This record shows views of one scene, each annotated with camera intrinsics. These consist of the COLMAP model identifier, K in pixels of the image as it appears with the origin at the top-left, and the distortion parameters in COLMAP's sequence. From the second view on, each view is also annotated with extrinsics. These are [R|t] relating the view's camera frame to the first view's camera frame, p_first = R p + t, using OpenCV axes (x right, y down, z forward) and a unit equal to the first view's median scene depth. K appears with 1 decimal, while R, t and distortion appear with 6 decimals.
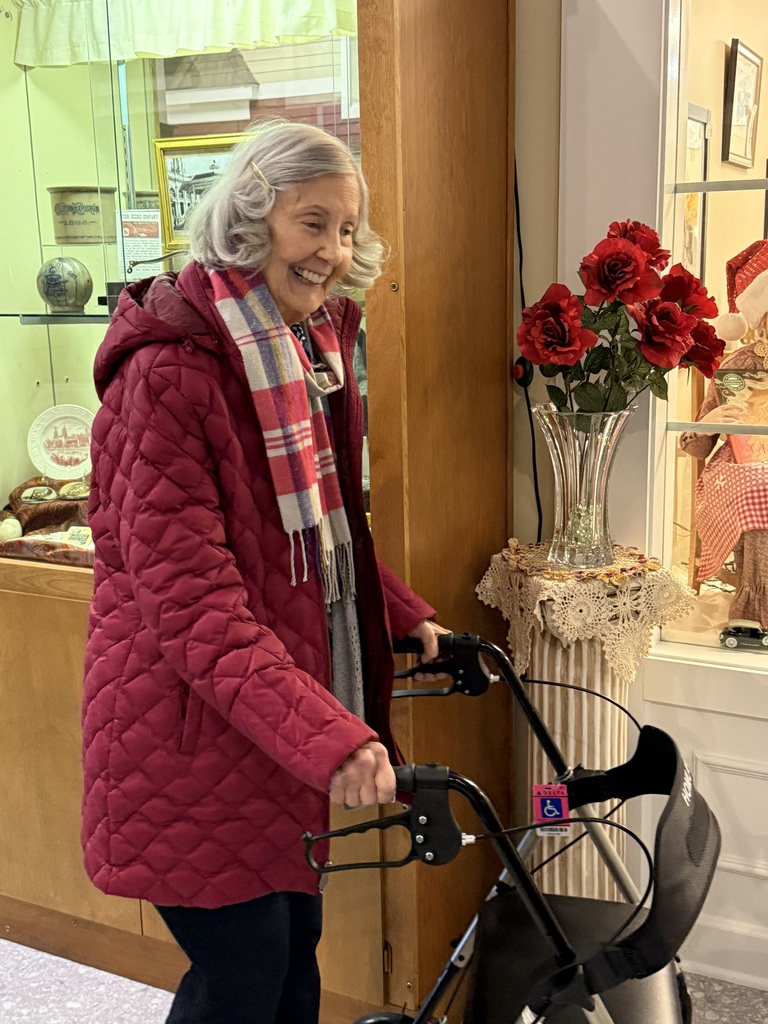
lens RADIAL K [[1215.6, 0, 383.8], [0, 1215.6, 511.4], [0, 0, 1]] dist [0.013267, 0.000000]
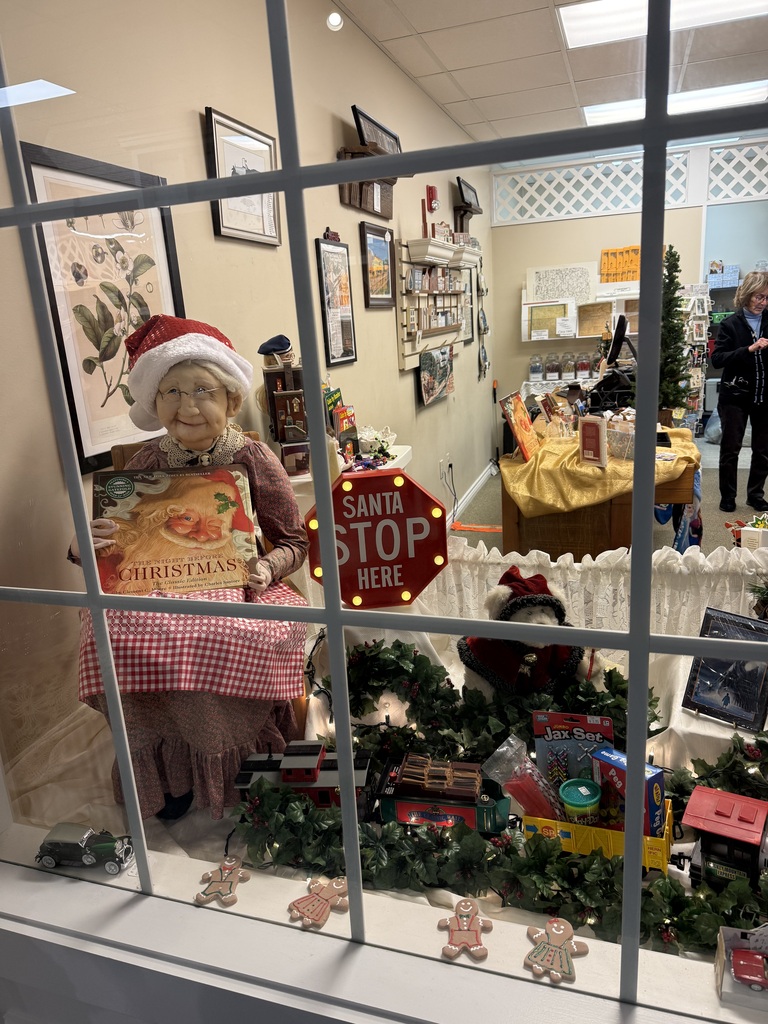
lens RADIAL K [[725.3, 0, 383.6], [0, 725.3, 513.5], [0, 0, 1]] dist [-0.001333, -0.000763]
pose [[0.987402, -0.073738, 0.140000, 0.392021], [0.067465, 0.996516, 0.049041, -0.099925], [-0.143129, -0.038978, 0.988936, 0.479362]]
